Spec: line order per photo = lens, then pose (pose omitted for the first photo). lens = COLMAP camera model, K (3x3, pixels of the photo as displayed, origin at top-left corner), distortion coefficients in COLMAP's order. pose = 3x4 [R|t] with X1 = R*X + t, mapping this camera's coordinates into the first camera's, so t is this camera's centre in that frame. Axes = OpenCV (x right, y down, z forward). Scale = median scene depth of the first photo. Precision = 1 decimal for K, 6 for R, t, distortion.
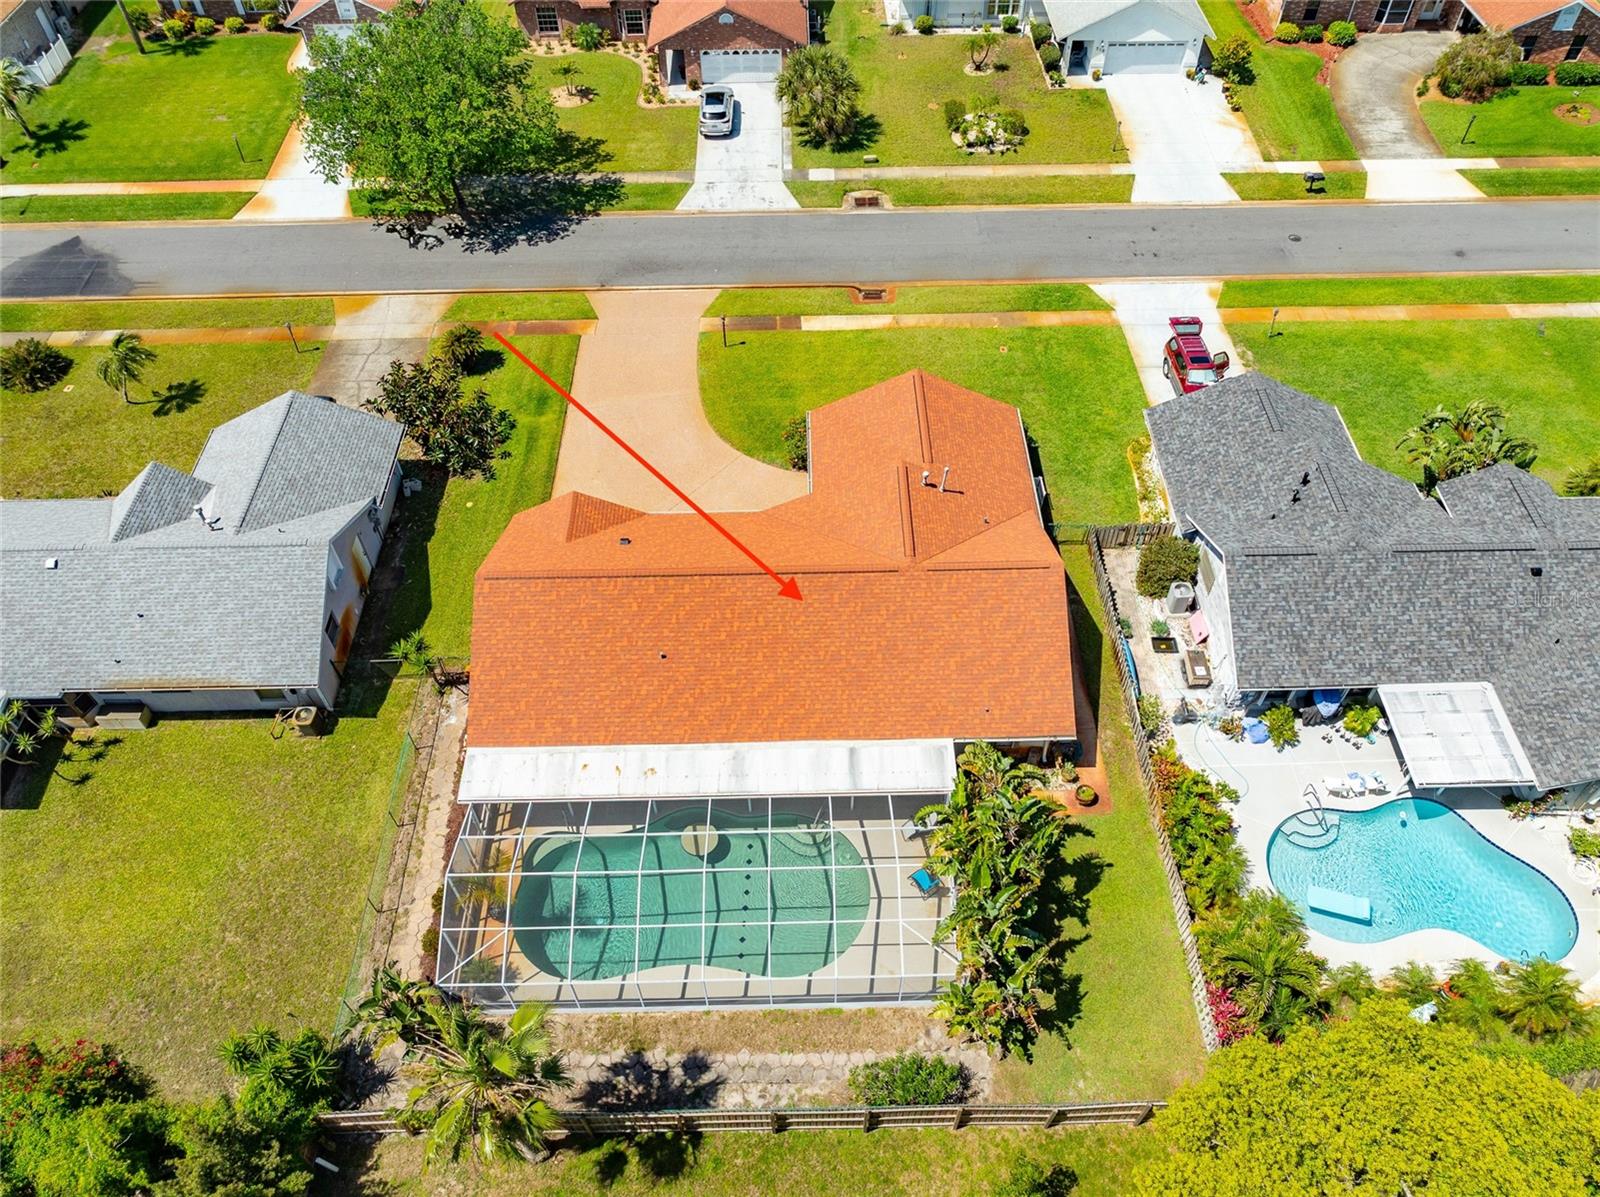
lens RADIAL K [[1131.8, 0, 808.6], [0, 1131.8, 603.8], [0, 0, 1]] dist [-0.028945, 0.016766]
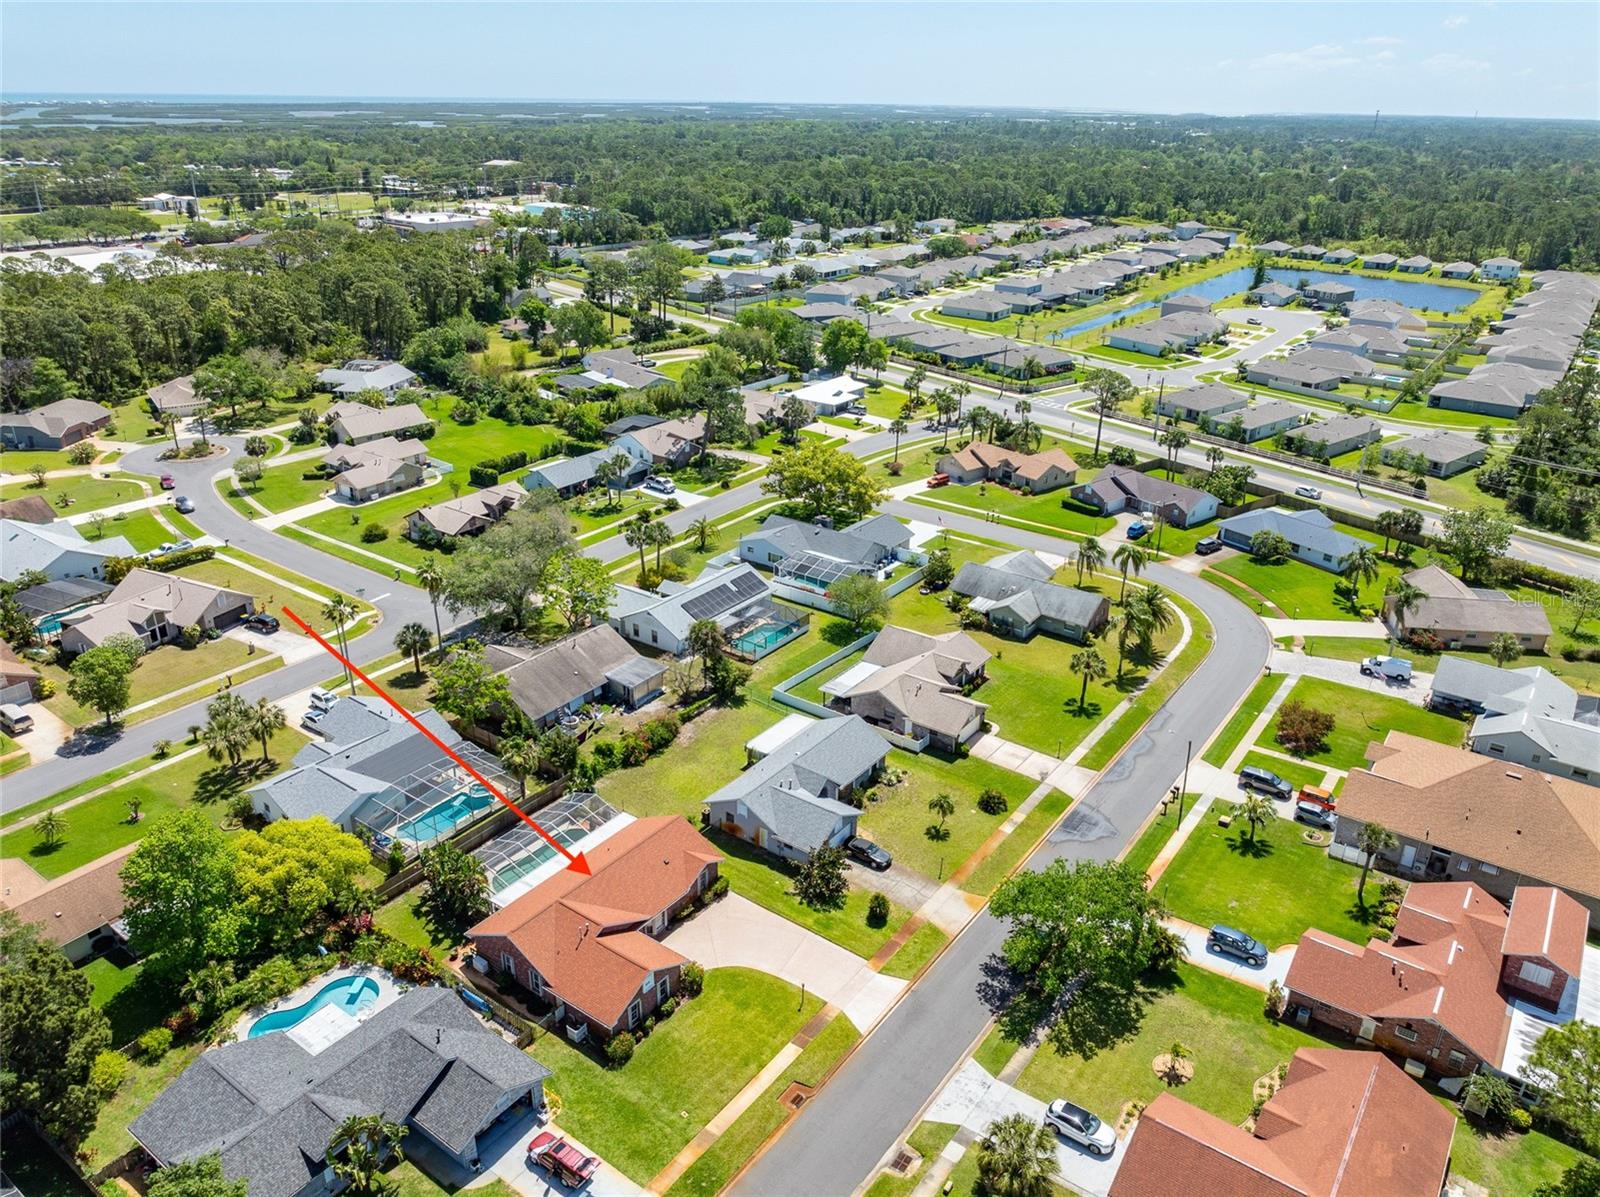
lens RADIAL K [[1147.3, 0, 812.3], [0, 1147.3, 596.9], [0, 0, 1]] dist [-0.040159, 0.029698]
pose [[-0.592632, 0.321594, -0.738488, 0.993909], [-0.629731, 0.386670, 0.673740, -1.656764], [0.502222, 0.864328, -0.026636, 0.591564]]
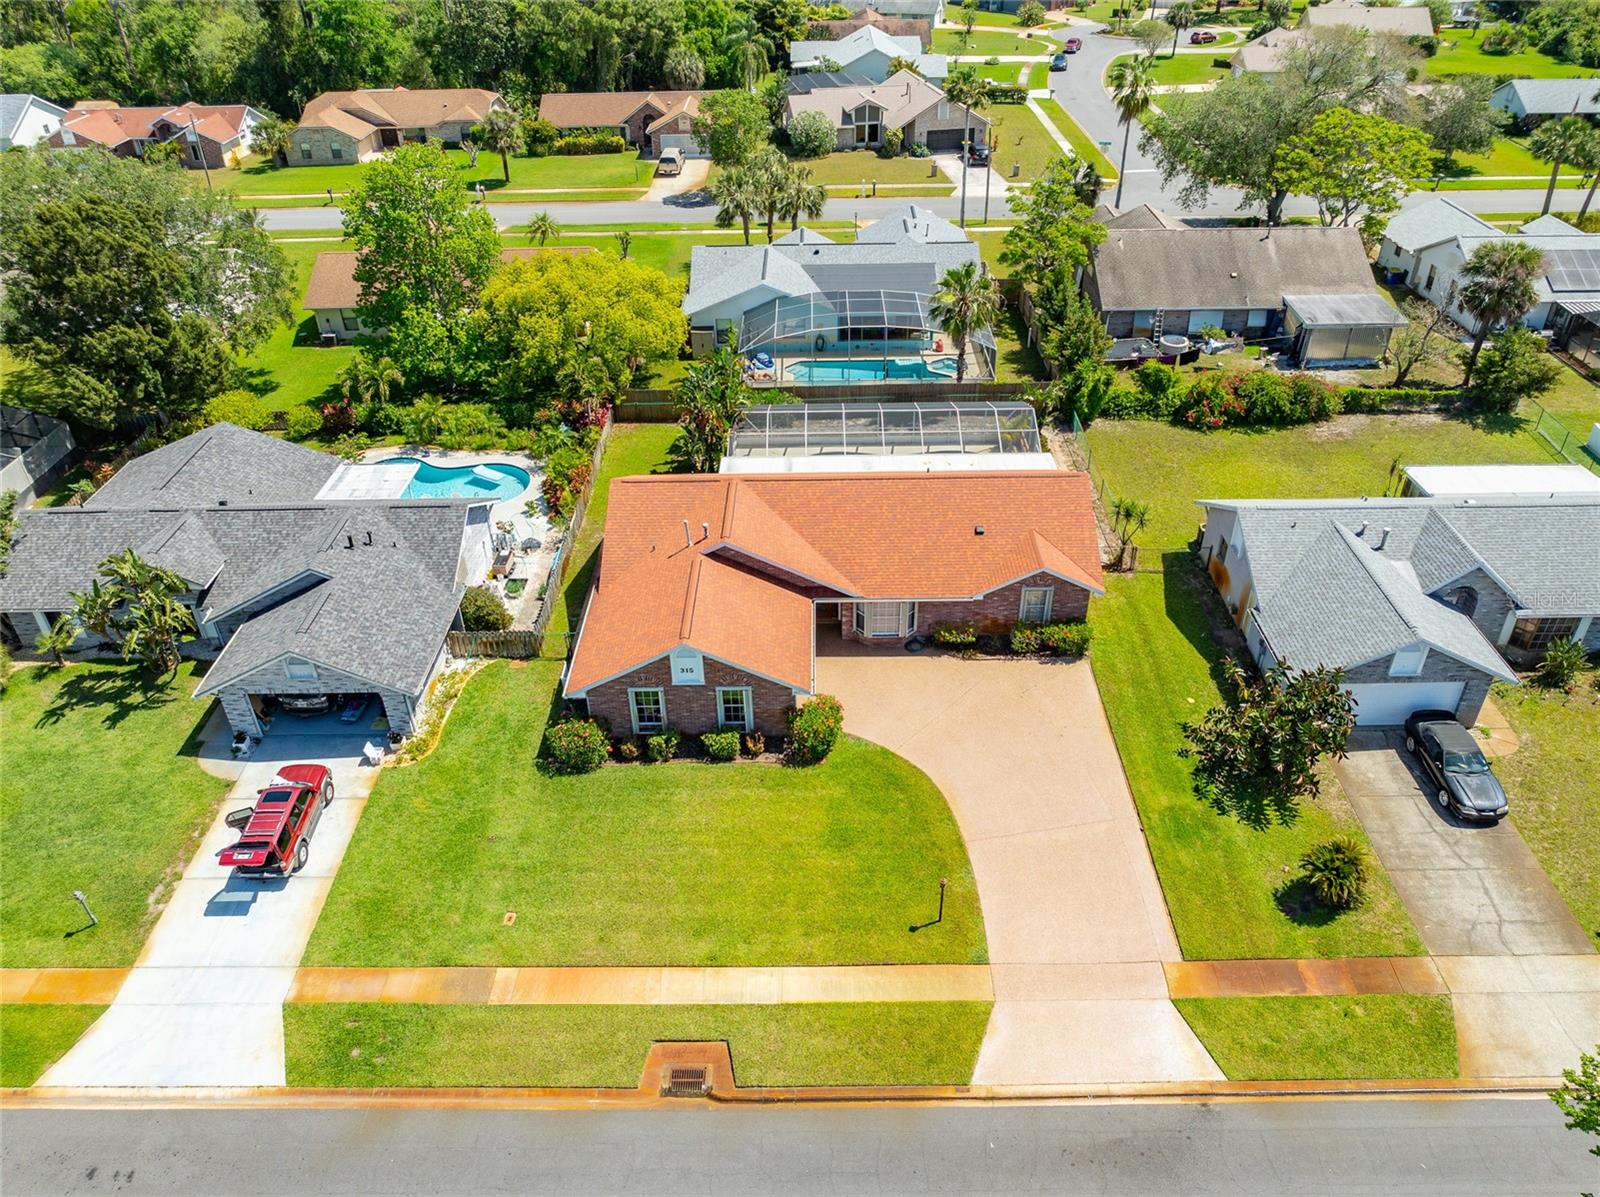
lens RADIAL K [[1147.3, 0, 812.3], [0, 1147.3, 596.9], [0, 0, 1]] dist [-0.040159, 0.029698]
pose [[-0.999505, 0.010342, 0.029707, -0.024028], [0.030561, 0.095659, 0.994945, -0.949964], [0.007448, 0.995360, -0.095928, 0.940158]]
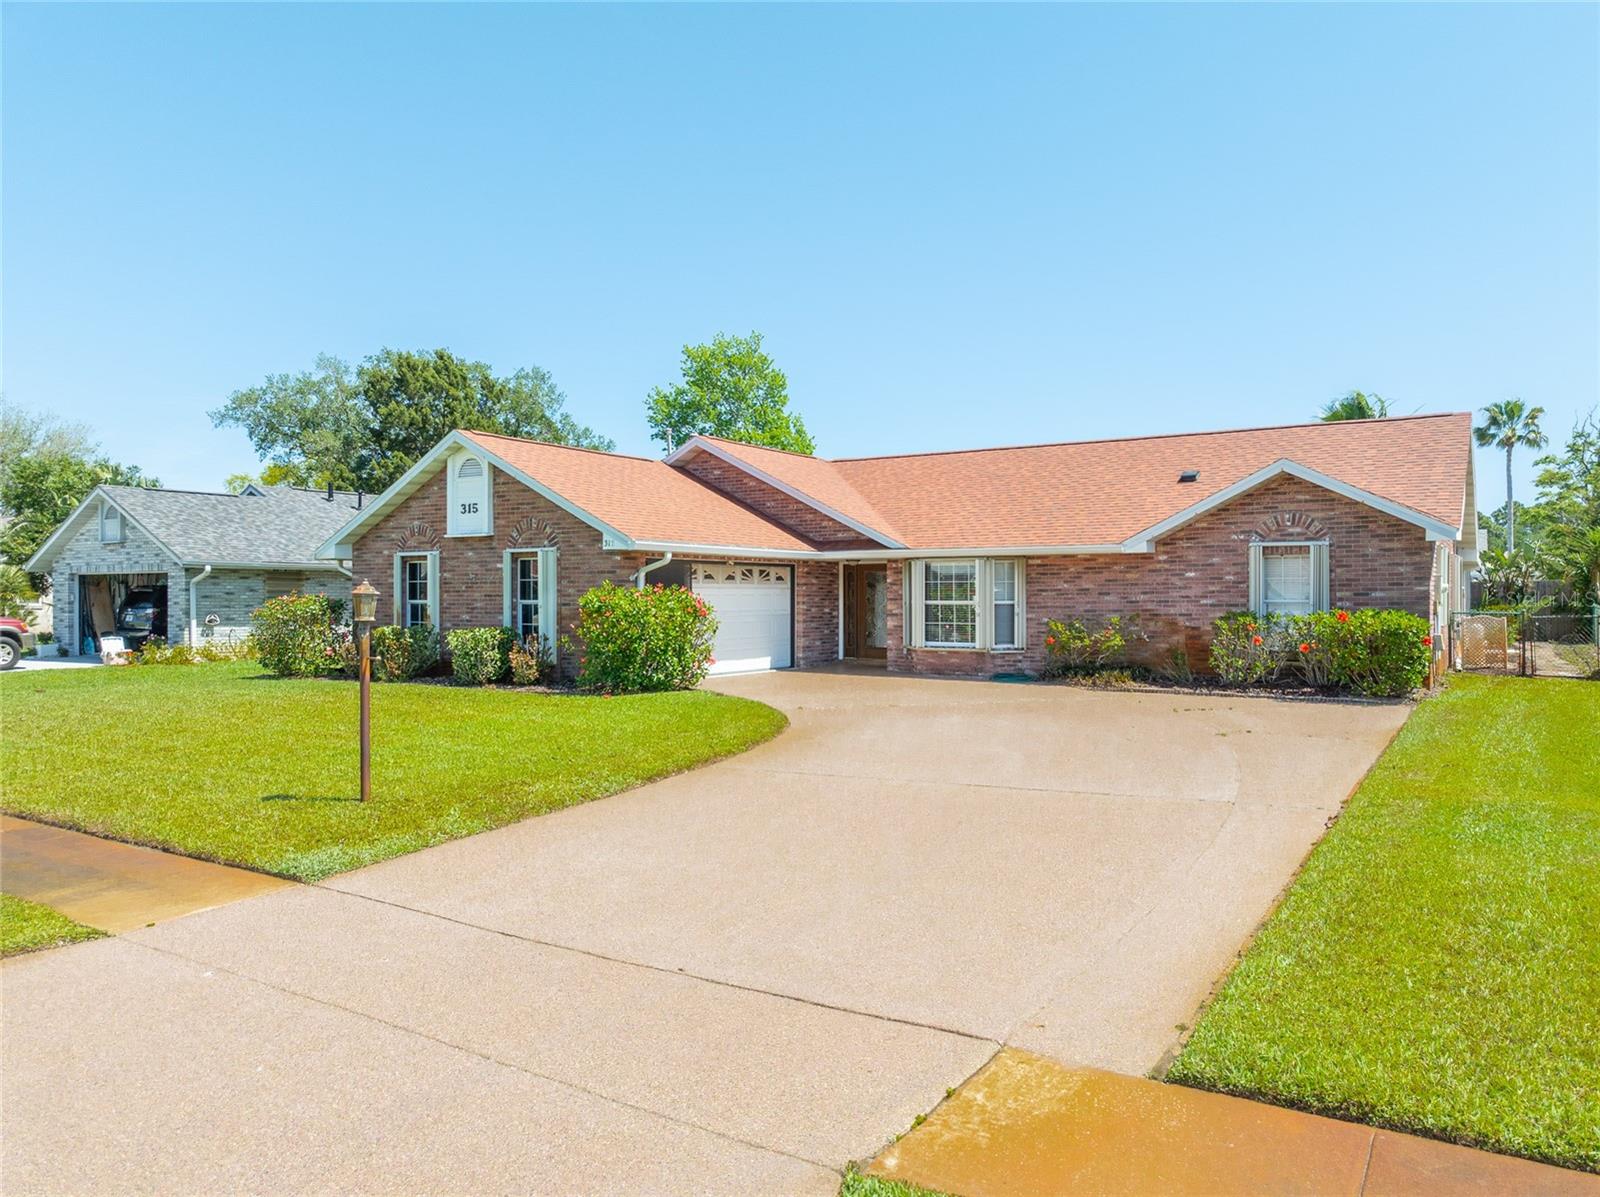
lens RADIAL K [[1124.7, 0, 805.3], [0, 1124.7, 592.6], [0, 0, 1]] dist [-0.025727, 0.009970]
pose [[-0.833660, 0.010125, 0.552185, -0.244176], [0.429631, 0.640140, 0.636897, -0.353388], [-0.347027, 0.768191, -0.538009, 1.117337]]
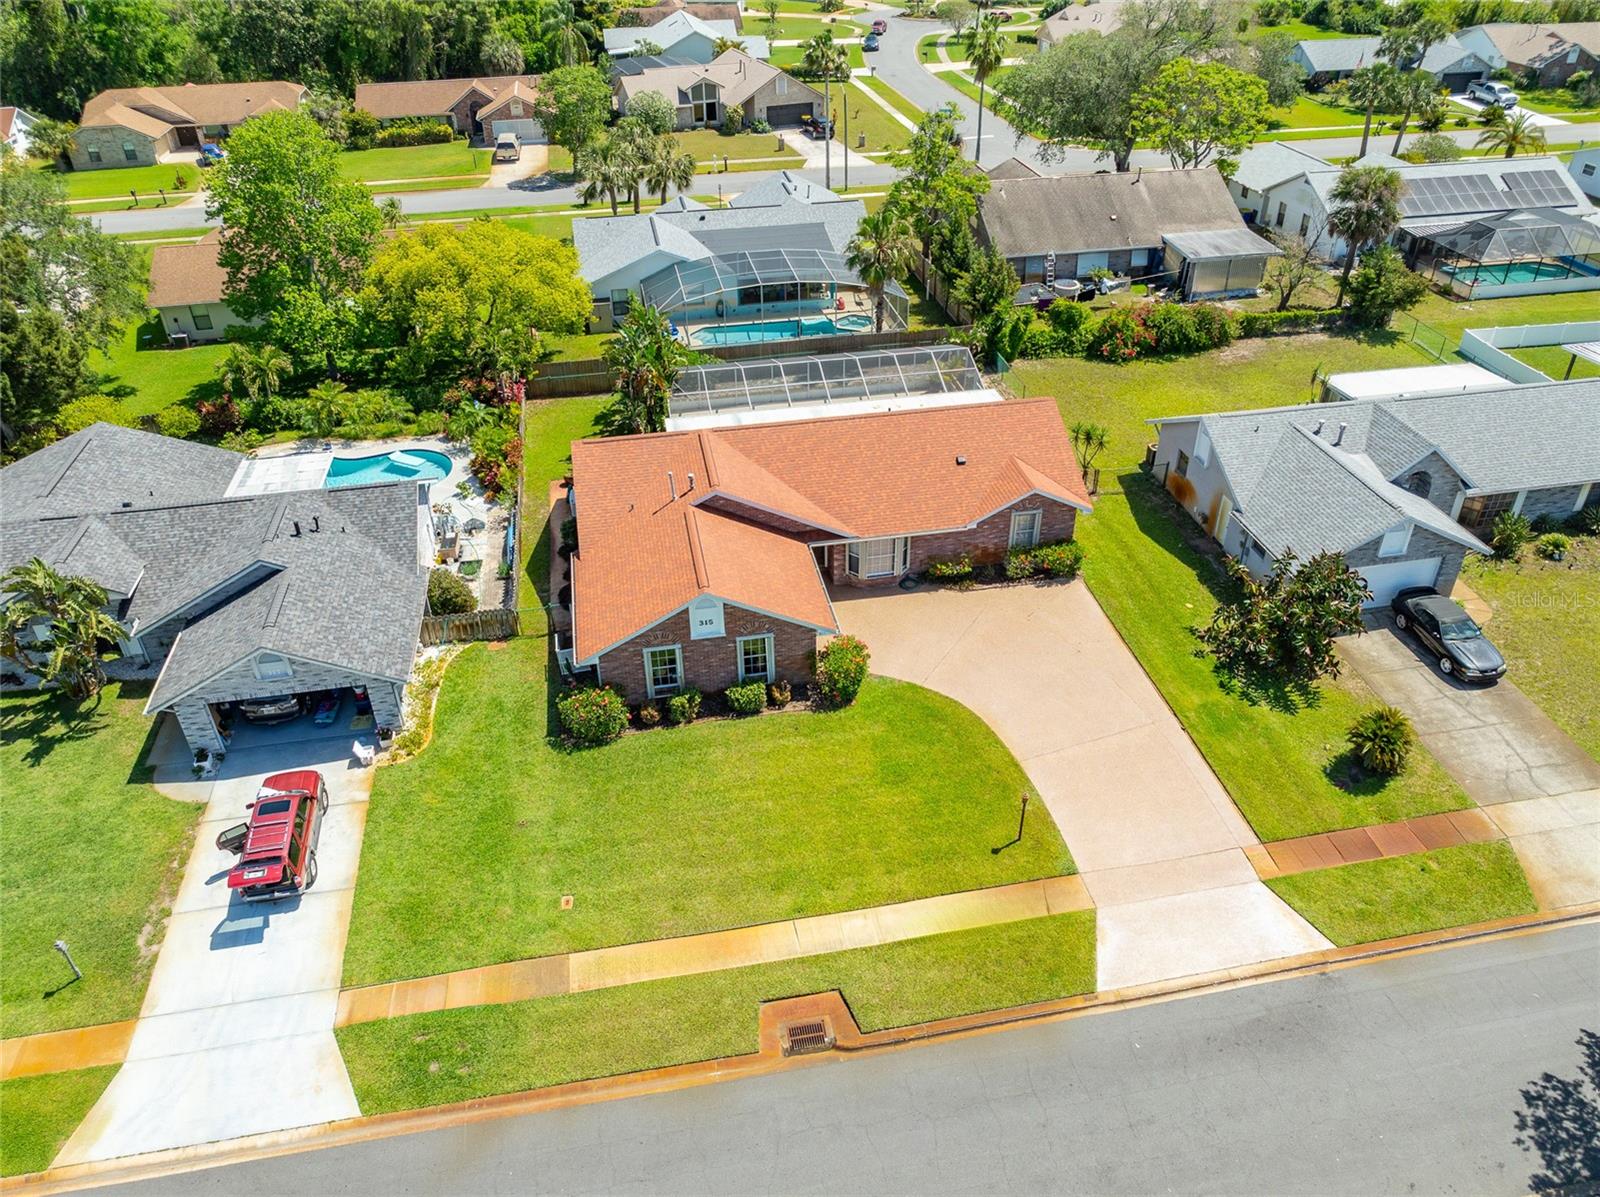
lens RADIAL K [[1145.0, 0, 813.0], [0, 1145.0, 597.3], [0, 0, 1]] dist [-0.038456, 0.028628]
pose [[-0.985353, 0.112500, -0.128151, 0.111128], [-0.116518, 0.104530, 0.987673, -0.906932], [0.124508, 0.988138, -0.089890, 0.973499]]
